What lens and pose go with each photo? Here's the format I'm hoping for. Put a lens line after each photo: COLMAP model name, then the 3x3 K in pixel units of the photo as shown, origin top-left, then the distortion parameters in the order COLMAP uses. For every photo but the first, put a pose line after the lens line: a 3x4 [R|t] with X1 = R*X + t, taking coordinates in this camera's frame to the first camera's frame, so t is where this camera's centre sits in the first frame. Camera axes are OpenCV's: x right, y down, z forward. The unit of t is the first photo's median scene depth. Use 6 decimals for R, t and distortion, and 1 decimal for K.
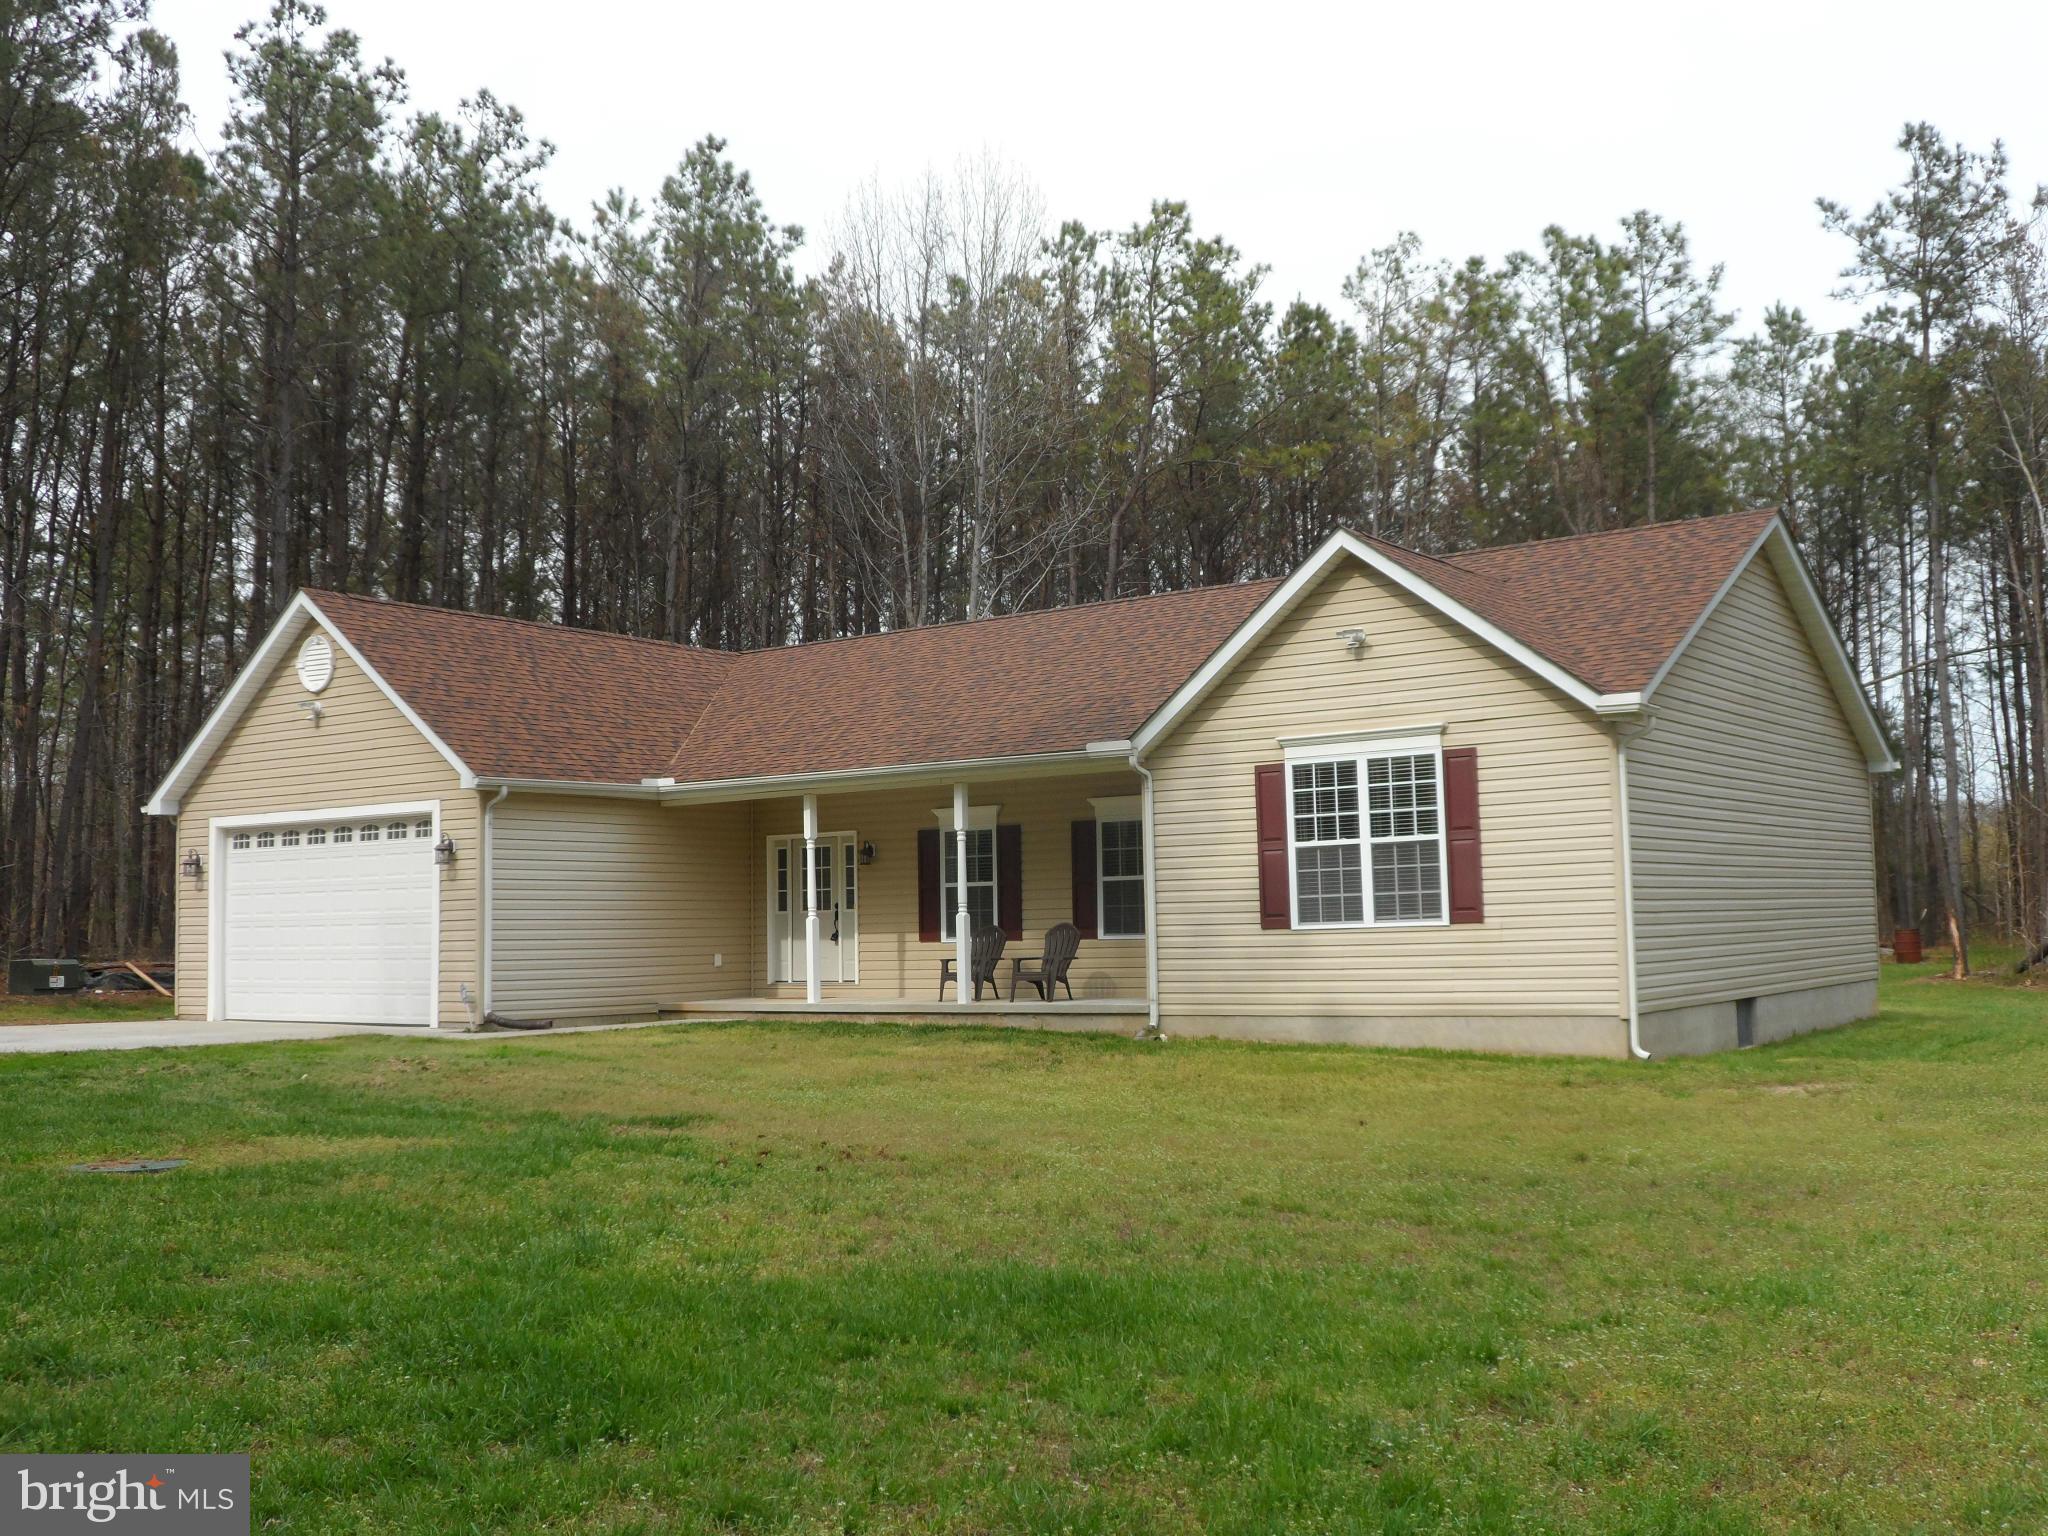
lens RADIAL K [[2030.3, 0, 1024.0], [0, 2030.3, 768.0], [0, 0, 1]] dist [0.000455, -0.107546]
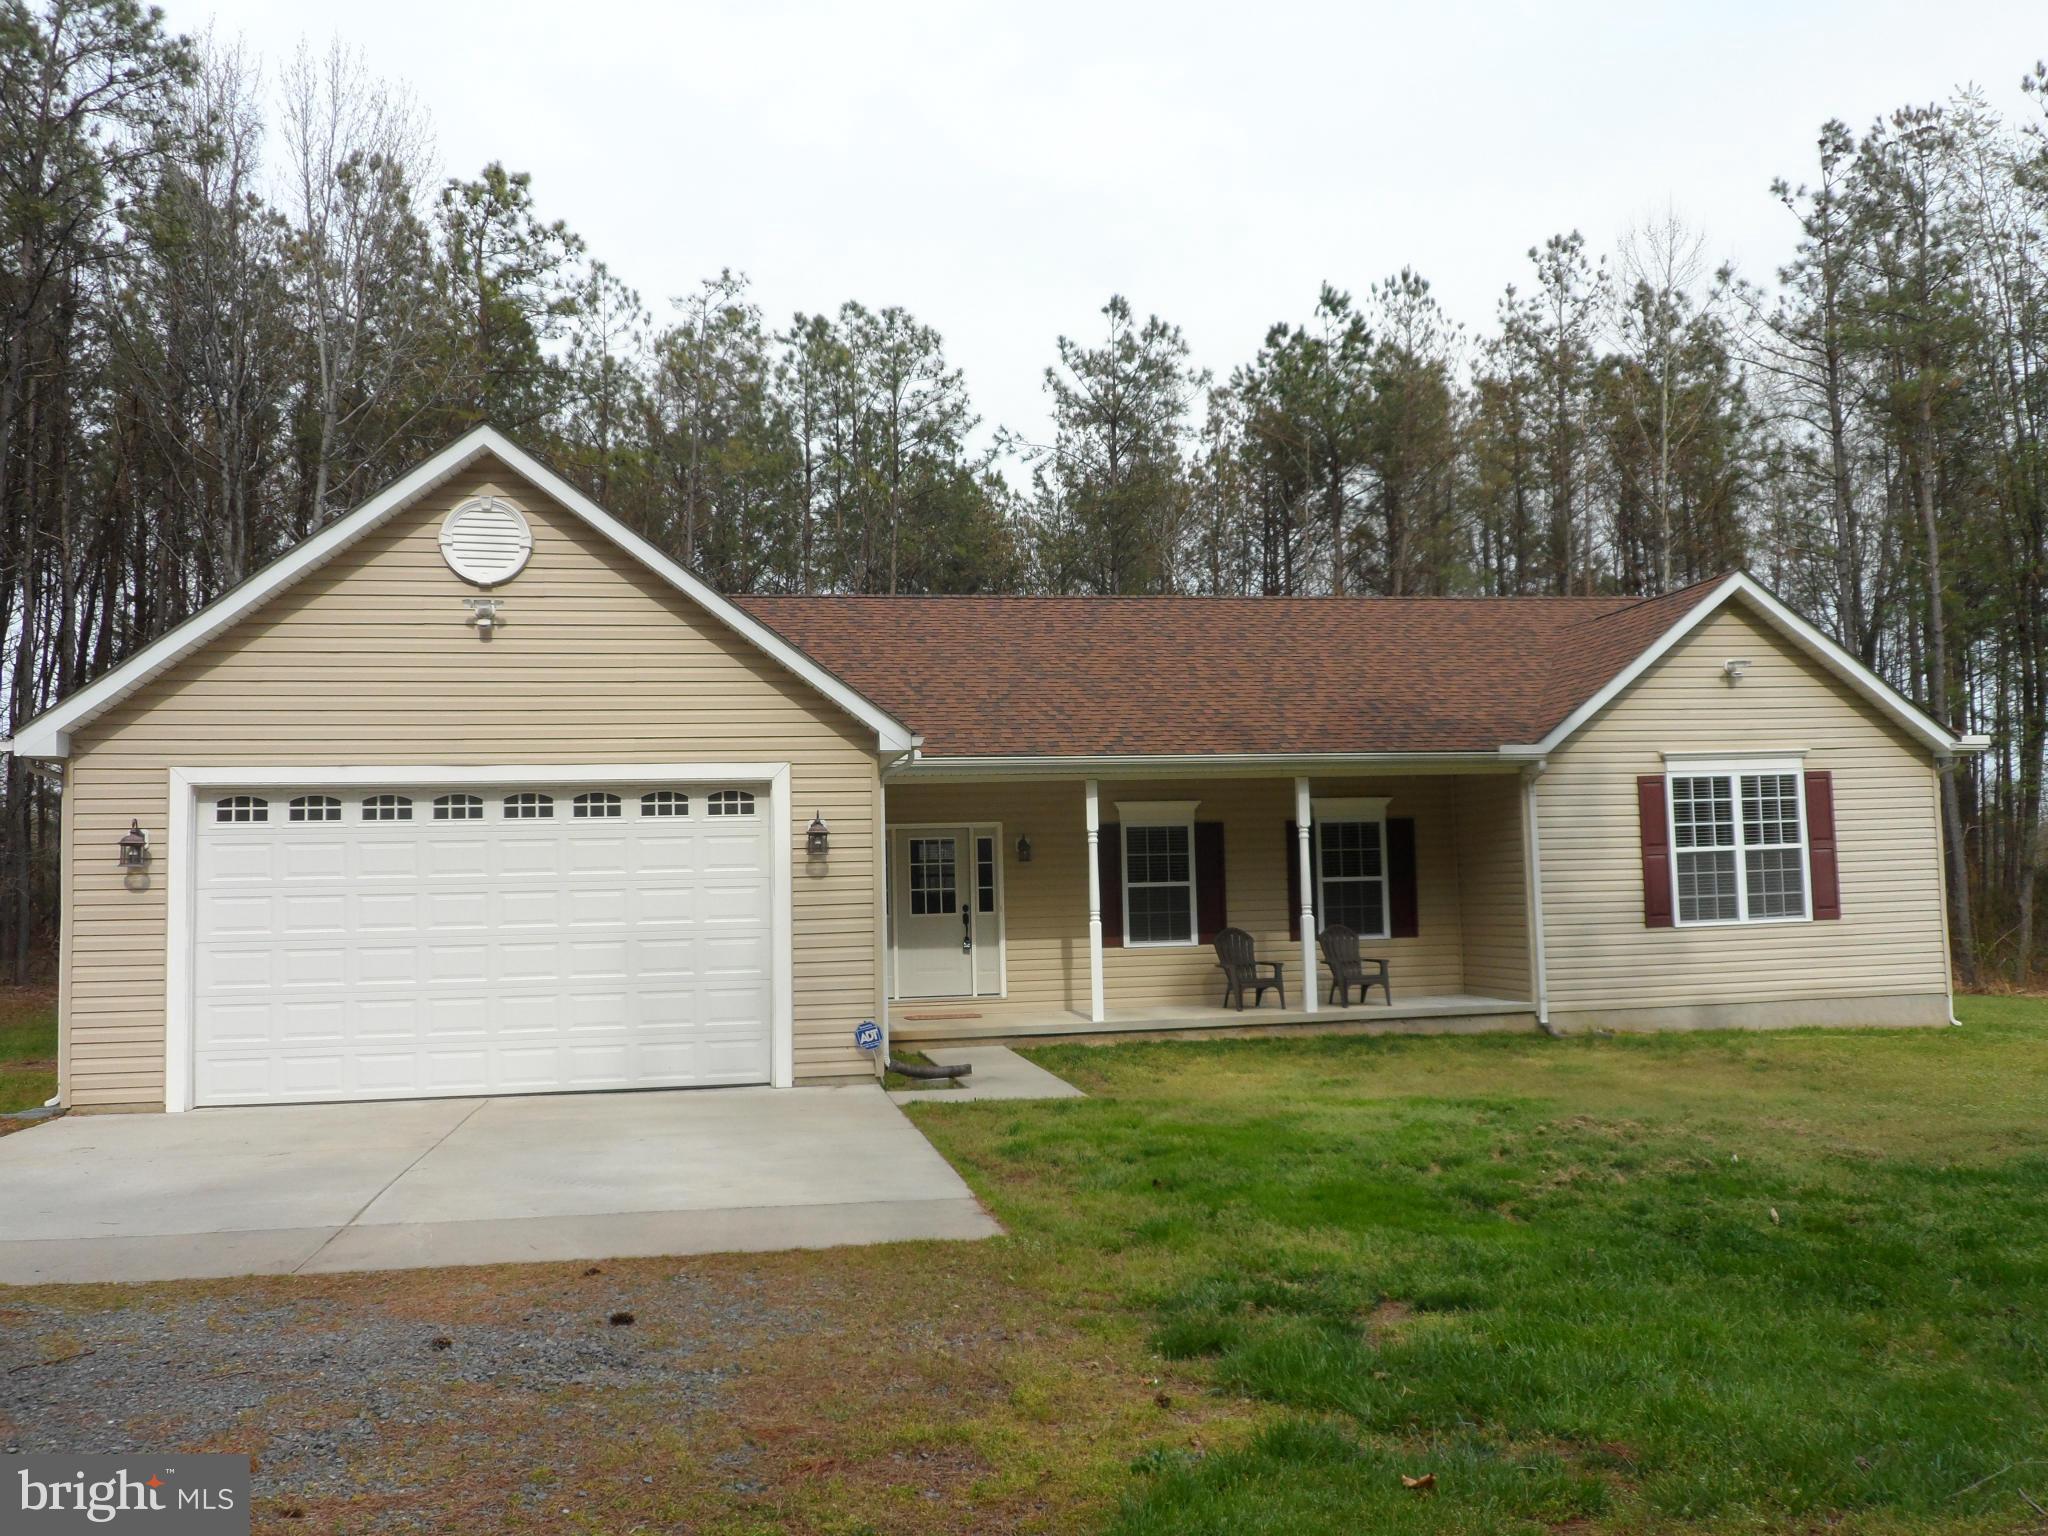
lens RADIAL K [[1706.7, 0, 1024.0], [0, 1706.7, 768.0], [0, 0, 1]] dist [0.005820, -0.010286]
pose [[0.683480, 0.052557, 0.728075, -0.785184], [-0.045129, 0.998539, -0.029716, 0.037013], [-0.728573, -0.012547, 0.684853, 0.625610]]
